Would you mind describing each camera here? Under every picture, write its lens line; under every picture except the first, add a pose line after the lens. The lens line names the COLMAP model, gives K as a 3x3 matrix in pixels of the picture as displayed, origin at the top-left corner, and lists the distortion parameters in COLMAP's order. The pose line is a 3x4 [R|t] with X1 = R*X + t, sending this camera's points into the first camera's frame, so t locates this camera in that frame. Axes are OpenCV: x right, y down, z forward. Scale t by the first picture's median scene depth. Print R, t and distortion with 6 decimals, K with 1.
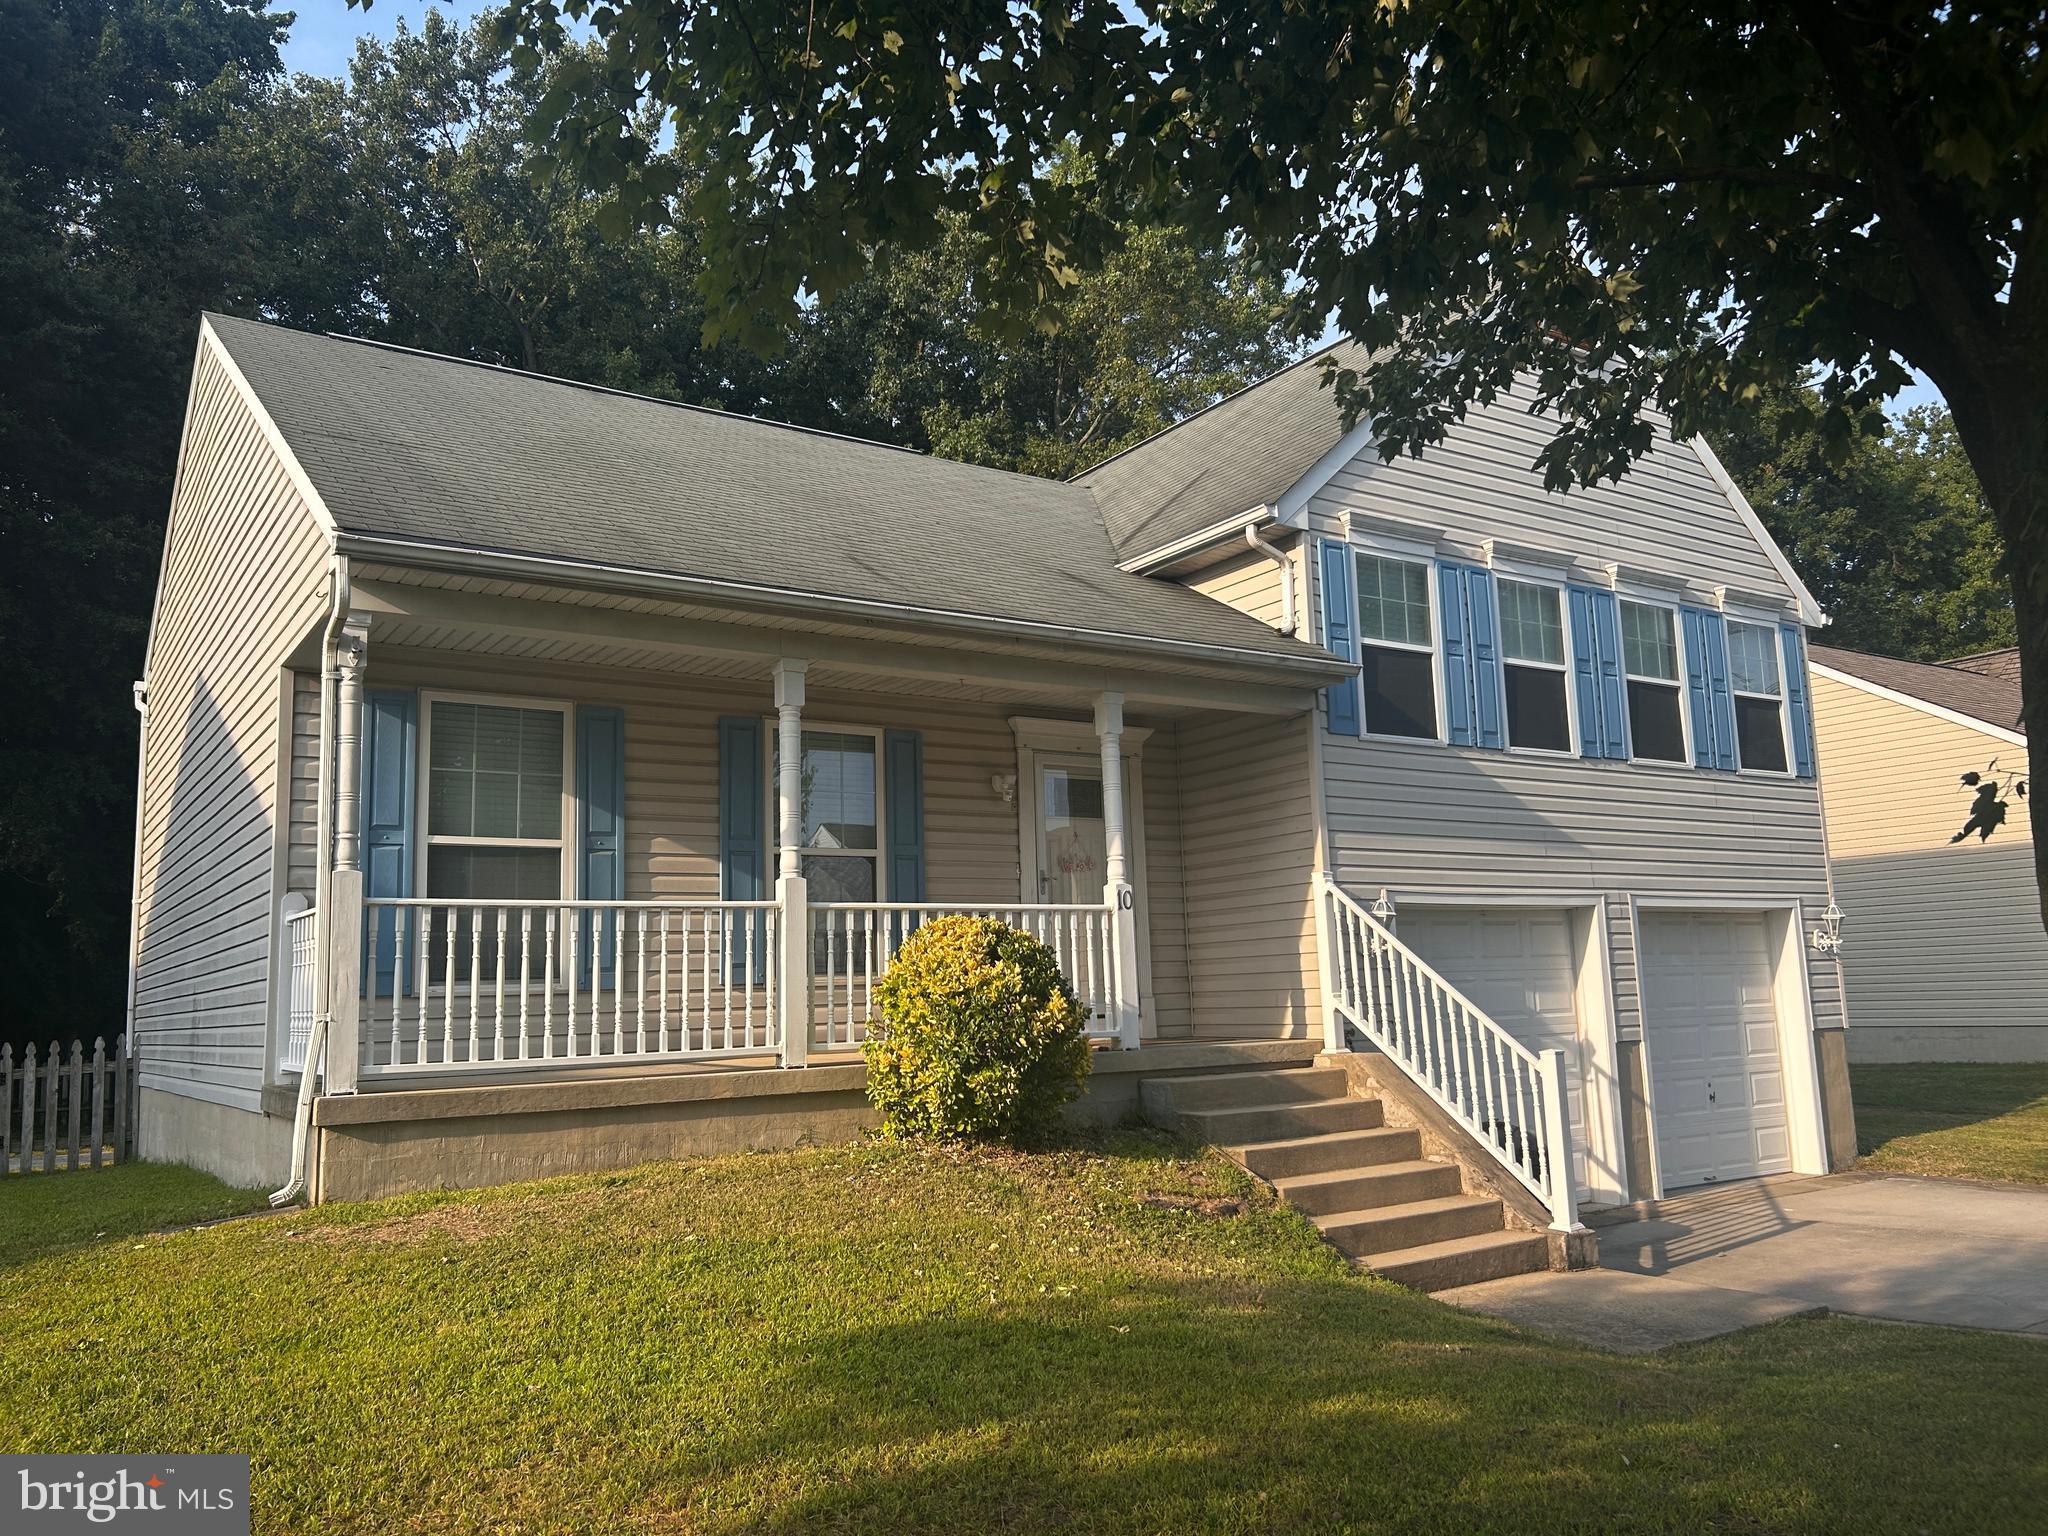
lens RADIAL K [[1536.1, 0, 1024.0], [0, 1536.1, 768.0], [0, 0, 1]] dist [0.101626, -0.183934]
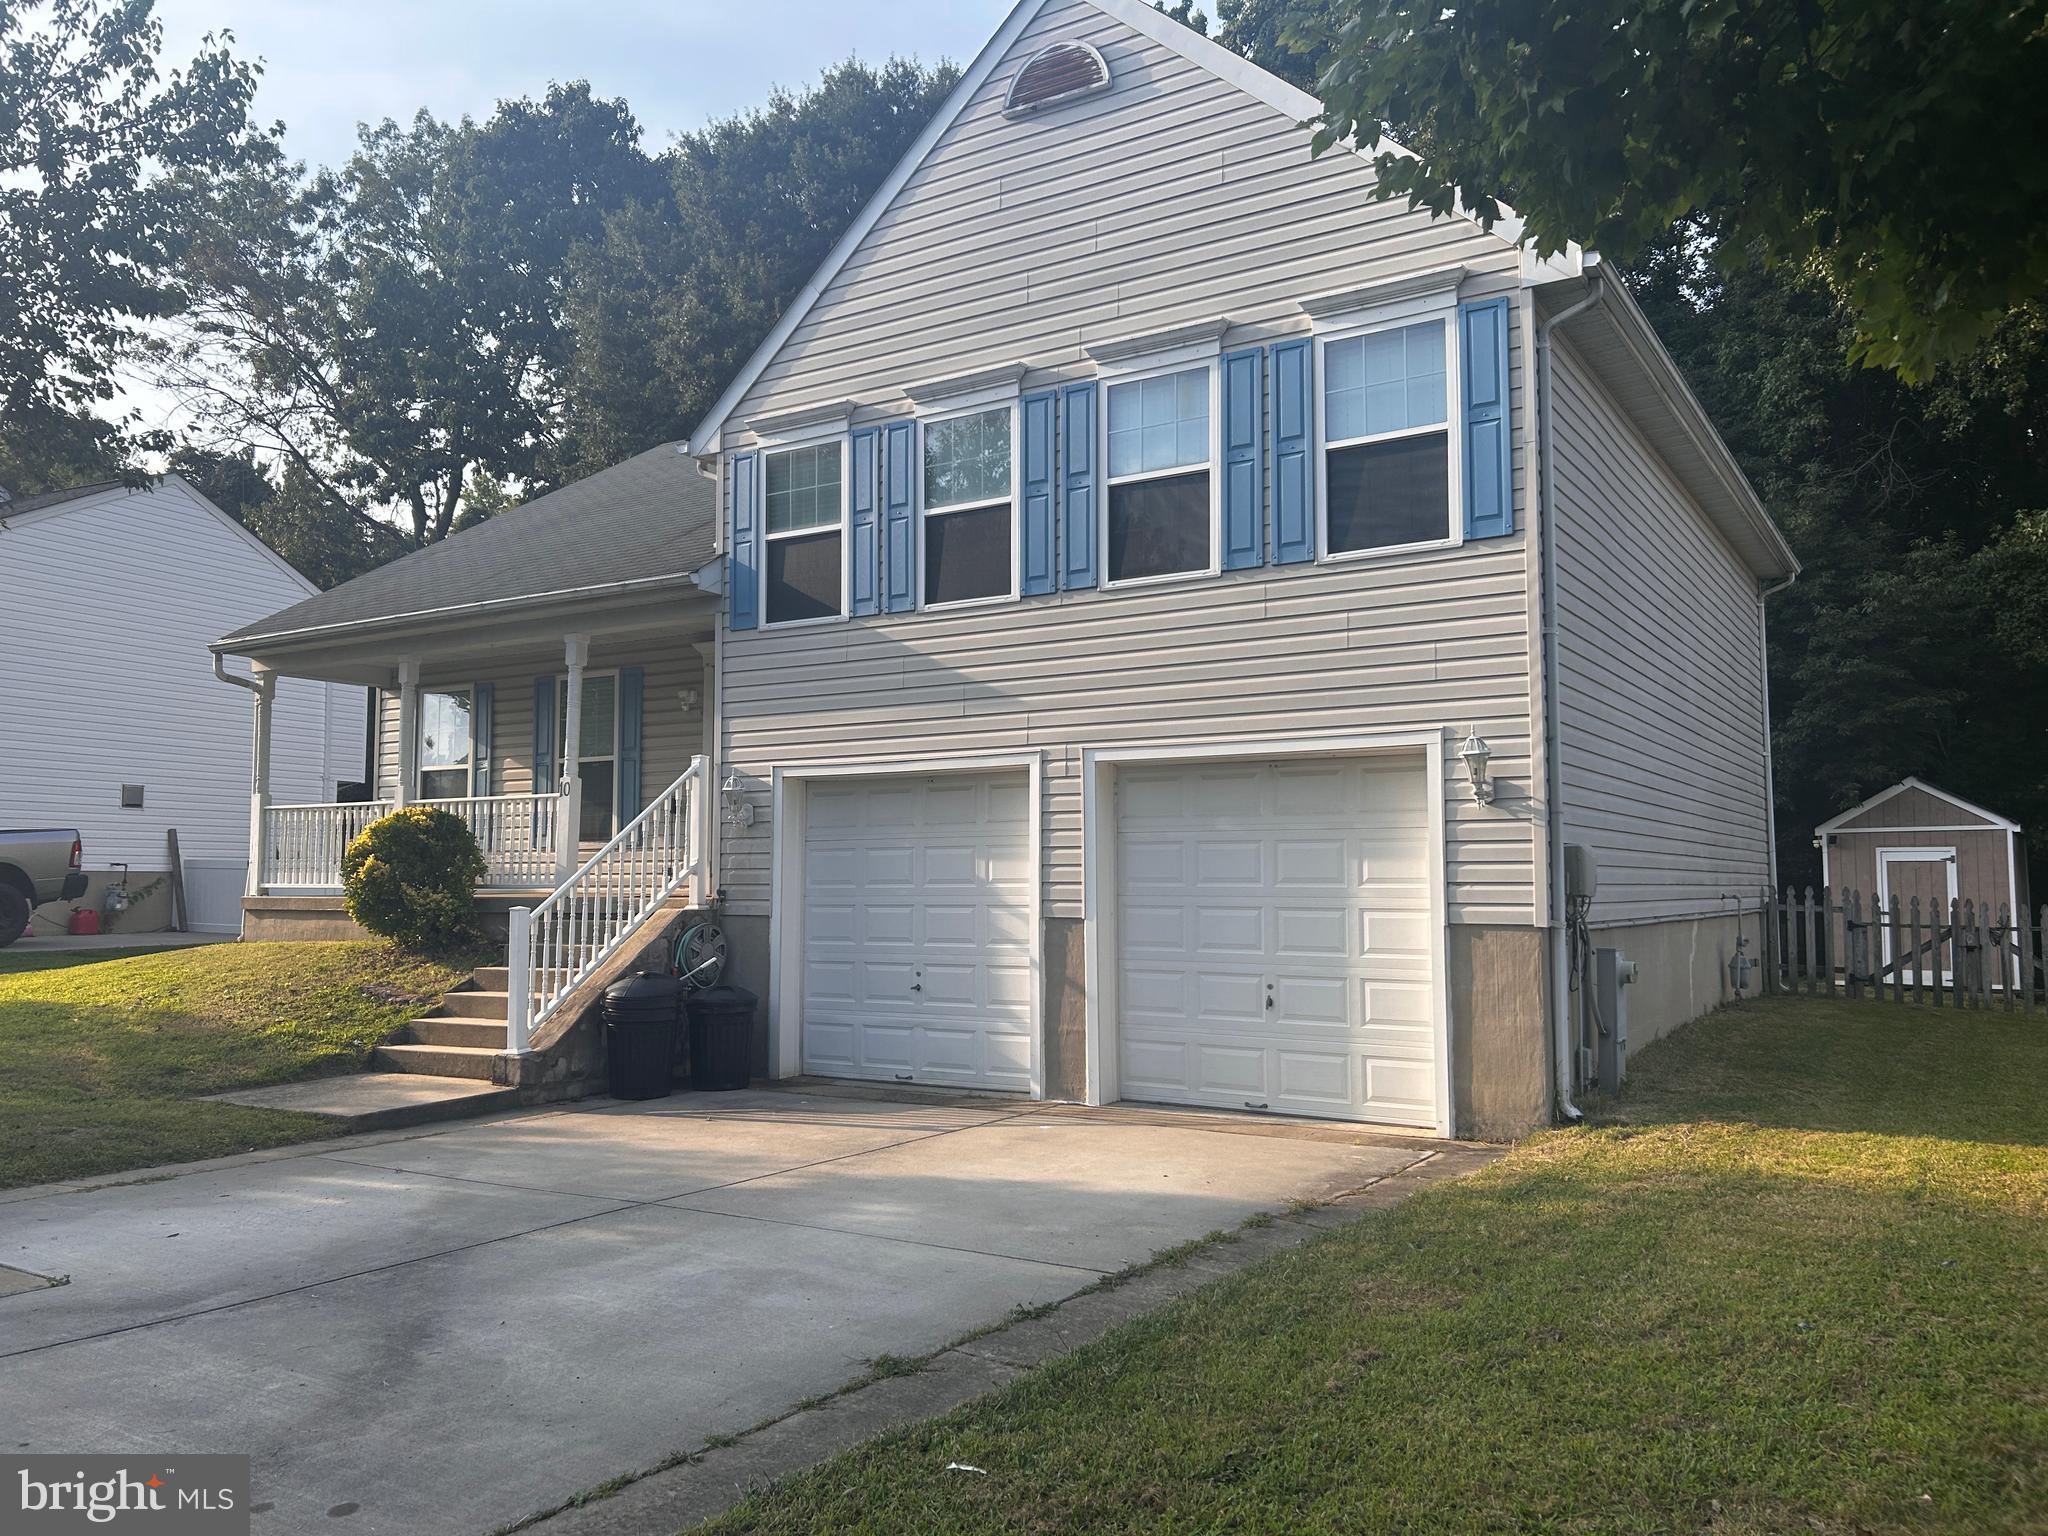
lens RADIAL K [[1536.1, 0, 1024.0], [0, 1536.1, 768.0], [0, 0, 1]] dist [0.101626, -0.183934]
pose [[0.401720, -0.034820, -0.915100, 1.202744], [0.126790, 0.991768, 0.017923, 0.076469], [0.906943, -0.123226, 0.402828, 0.665529]]
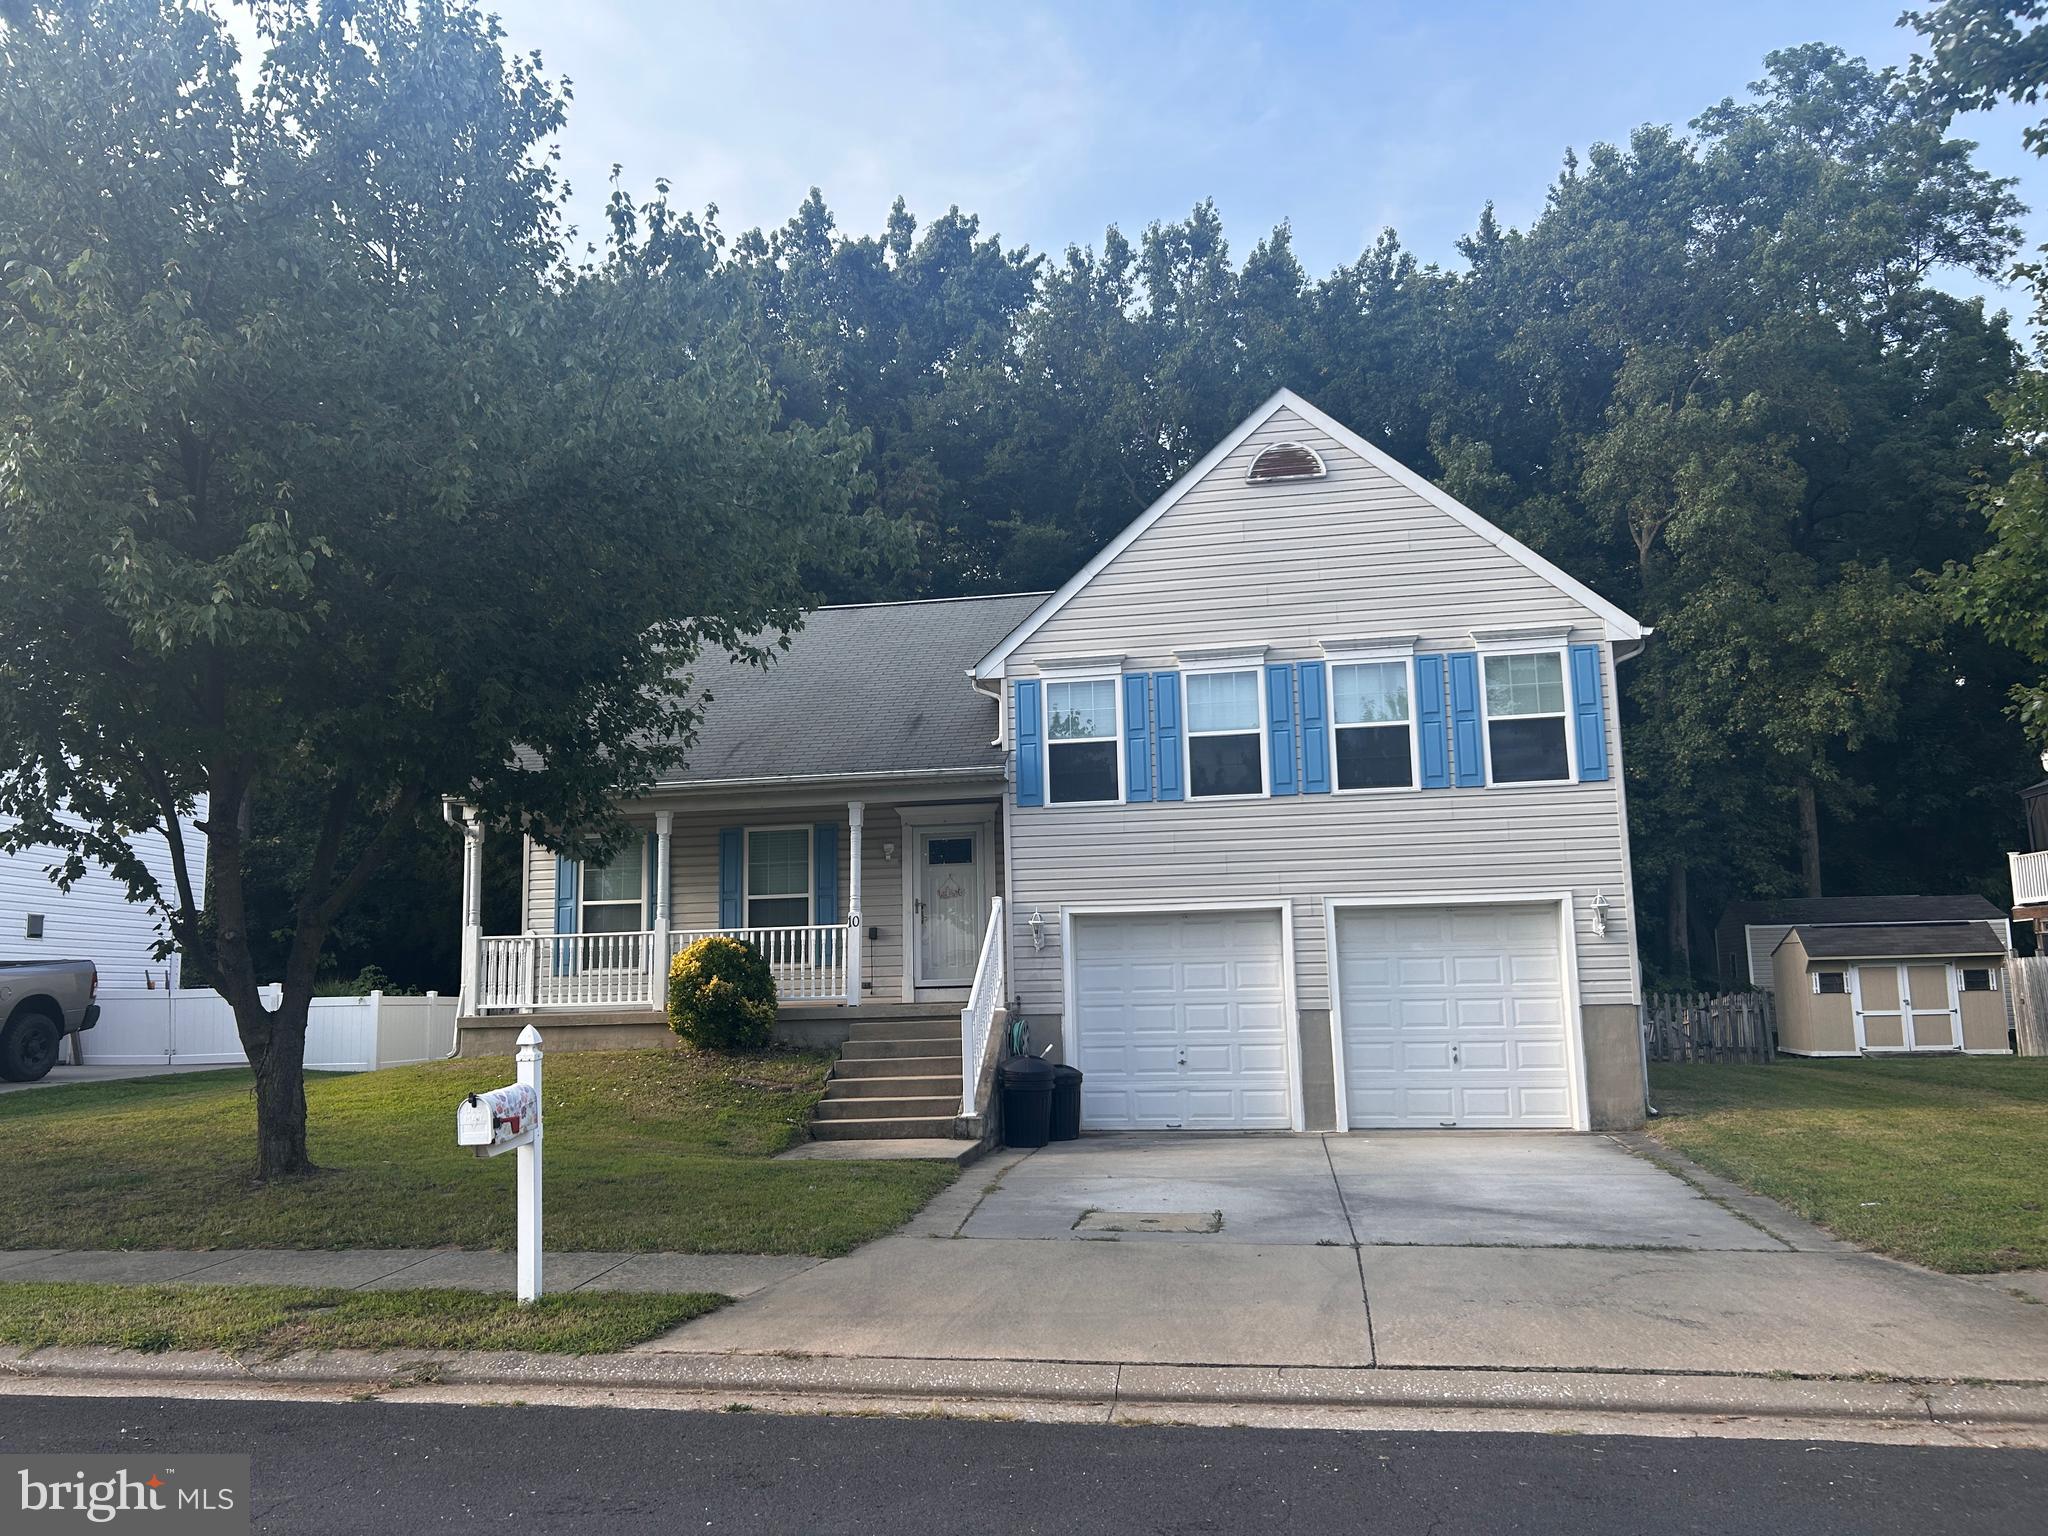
lens RADIAL K [[1536.1, 0, 1024.0], [0, 1536.1, 768.0], [0, 0, 1]] dist [0.101626, -0.183934]
pose [[0.720098, -0.084546, -0.688703, 1.165254], [0.103698, 0.994515, -0.013663, -0.036739], [0.686080, -0.061578, 0.724915, -0.107887]]
